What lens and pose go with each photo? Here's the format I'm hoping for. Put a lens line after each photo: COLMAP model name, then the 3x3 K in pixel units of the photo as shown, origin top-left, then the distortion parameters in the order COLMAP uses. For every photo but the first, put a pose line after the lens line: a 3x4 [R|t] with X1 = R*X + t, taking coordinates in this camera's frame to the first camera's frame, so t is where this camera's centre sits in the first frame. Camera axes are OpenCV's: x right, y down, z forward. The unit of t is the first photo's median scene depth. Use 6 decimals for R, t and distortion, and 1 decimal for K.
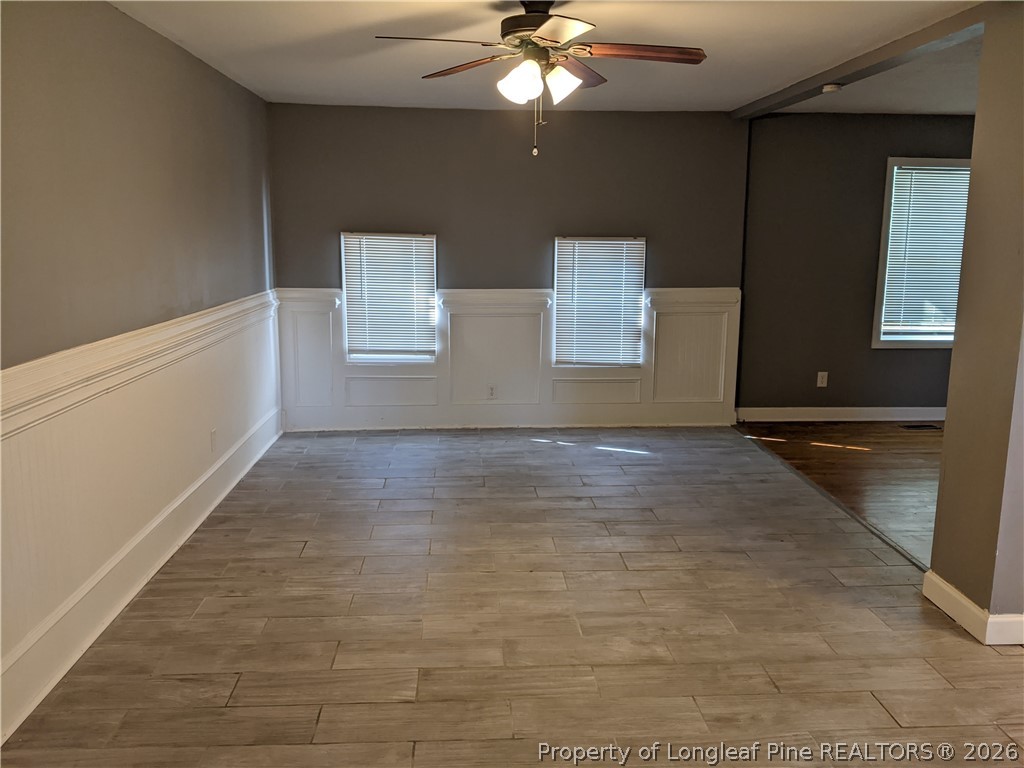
lens RADIAL K [[816.2, 0, 512.0], [0, 816.2, 384.0], [0, 0, 1]] dist [-0.005456, -0.008498]
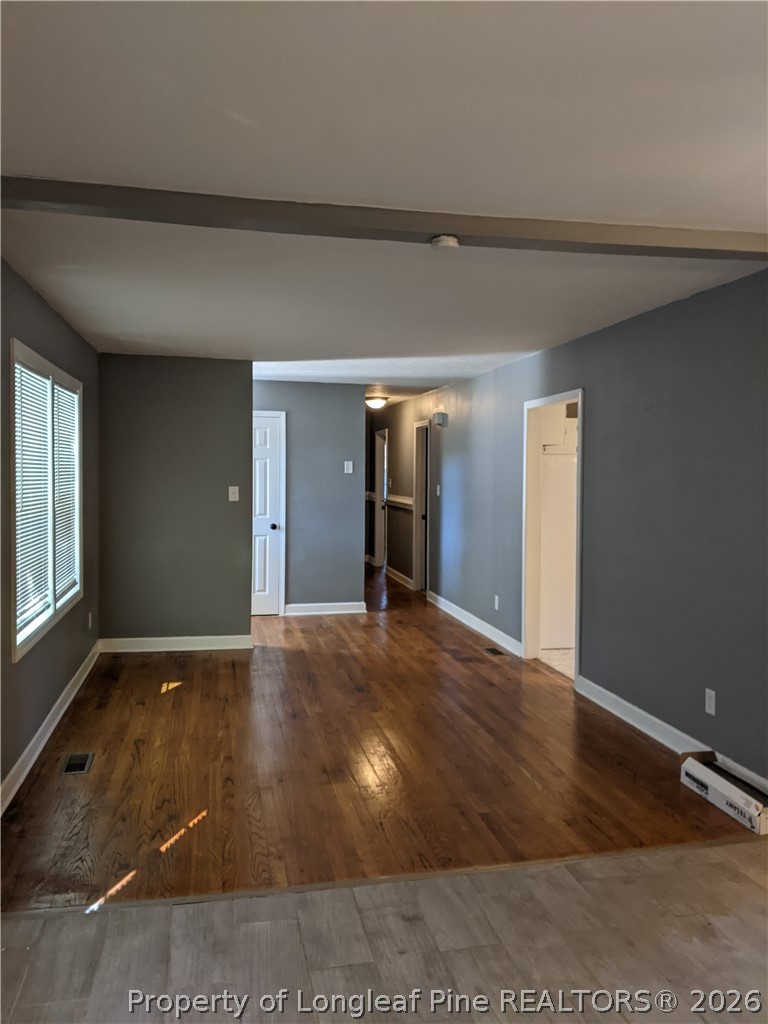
lens RADIAL K [[816.1, 0, 384.0], [0, 816.1, 512.0], [0, 0, 1]] dist [0.030352, -0.111742]
pose [[-0.152148, -0.047845, 0.987199, -0.214767], [0.182963, 0.980201, 0.075704, -0.193311], [-0.971275, 0.192139, -0.140381, 1.063925]]
